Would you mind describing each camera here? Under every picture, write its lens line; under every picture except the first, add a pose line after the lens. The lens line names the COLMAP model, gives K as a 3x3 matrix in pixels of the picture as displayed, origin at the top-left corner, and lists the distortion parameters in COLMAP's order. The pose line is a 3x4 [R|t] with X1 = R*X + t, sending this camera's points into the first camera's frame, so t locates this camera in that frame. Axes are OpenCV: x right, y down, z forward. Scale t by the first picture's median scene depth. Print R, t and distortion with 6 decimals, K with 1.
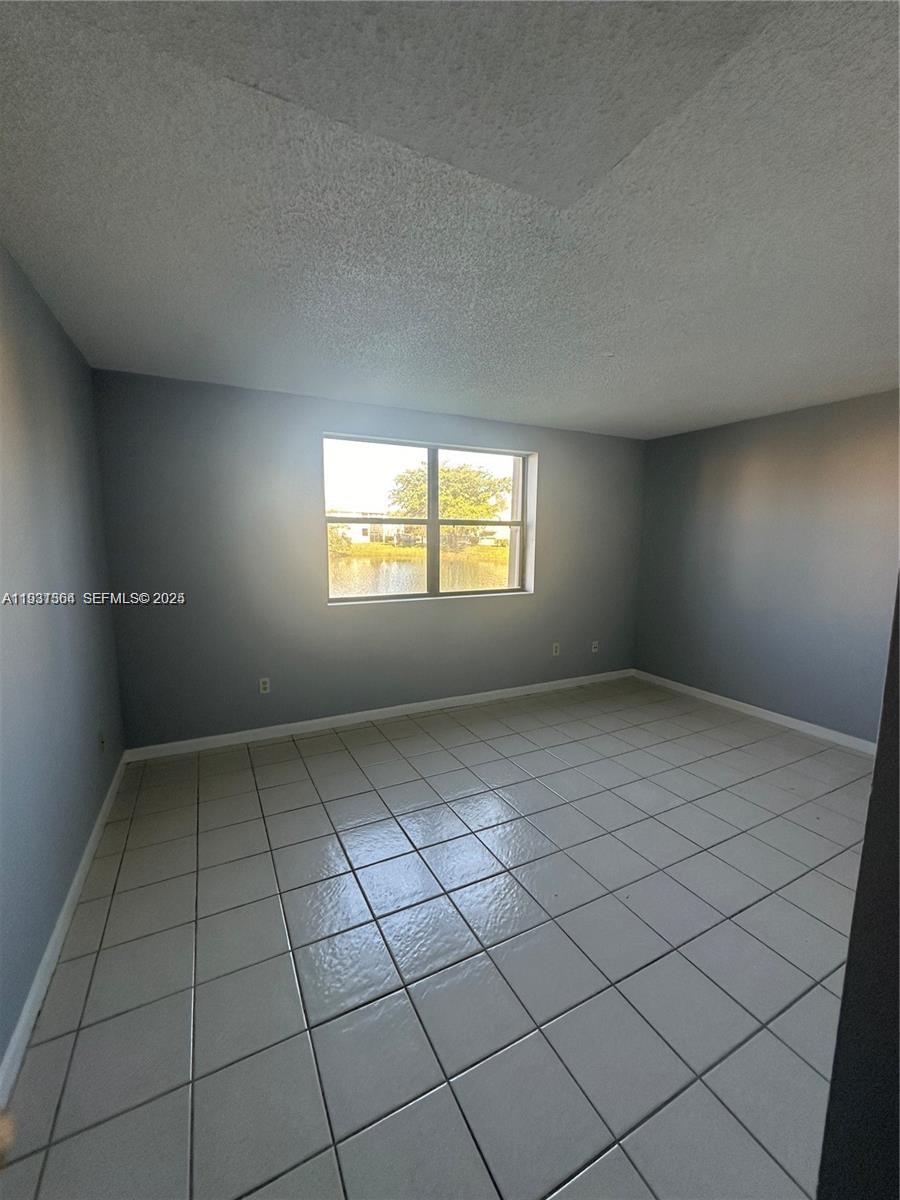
lens RADIAL K [[481.4, 0, 437.5], [0, 481.4, 606.5], [0, 0, 1]] dist [-0.002735, 0.000396]
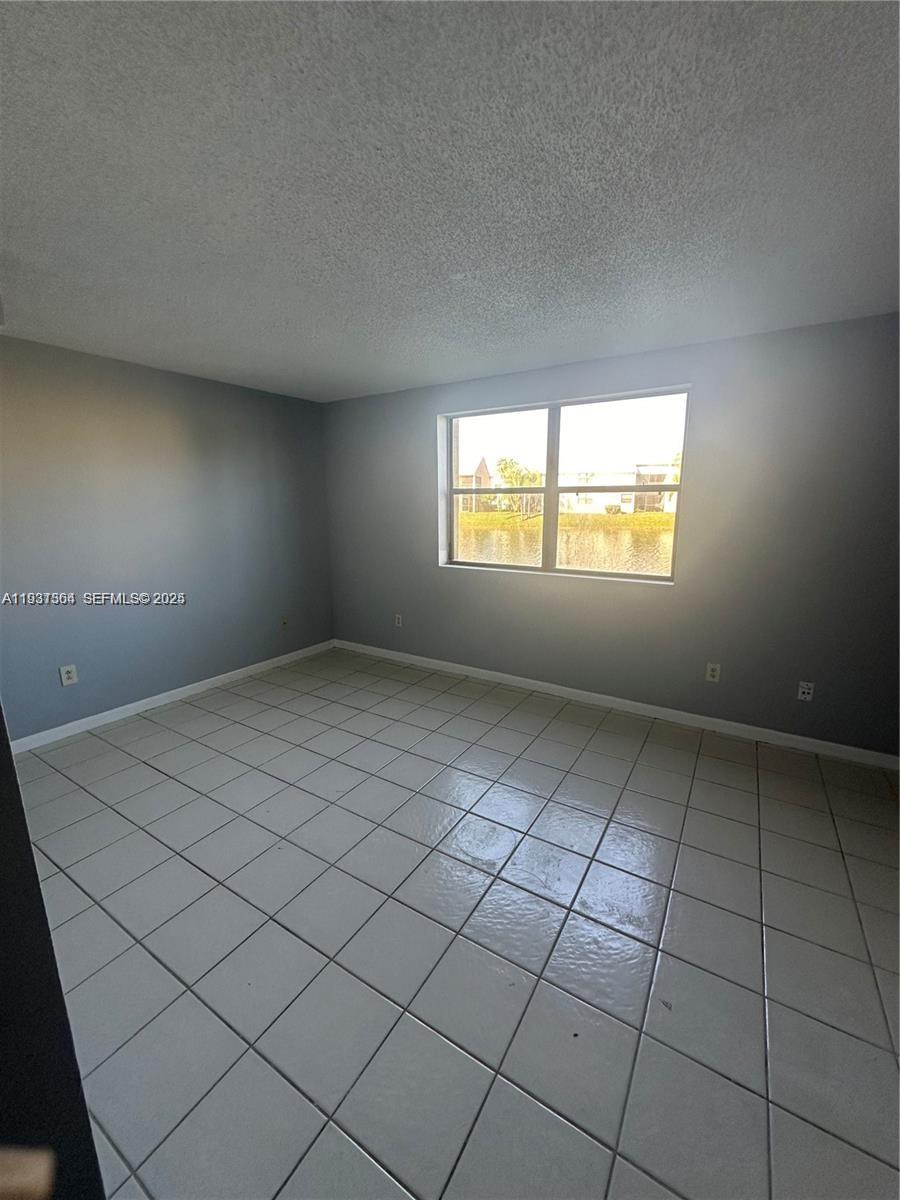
lens RADIAL K [[481.4, 0, 448.2], [0, 481.4, 609.7], [0, 0, 1]] dist [-0.002735, 0.000396]
pose [[0.523055, 0.181528, -0.832743, 0.681198], [-0.126125, 0.982784, 0.135015, -0.050125], [0.842915, 0.034409, 0.536945, 0.346303]]
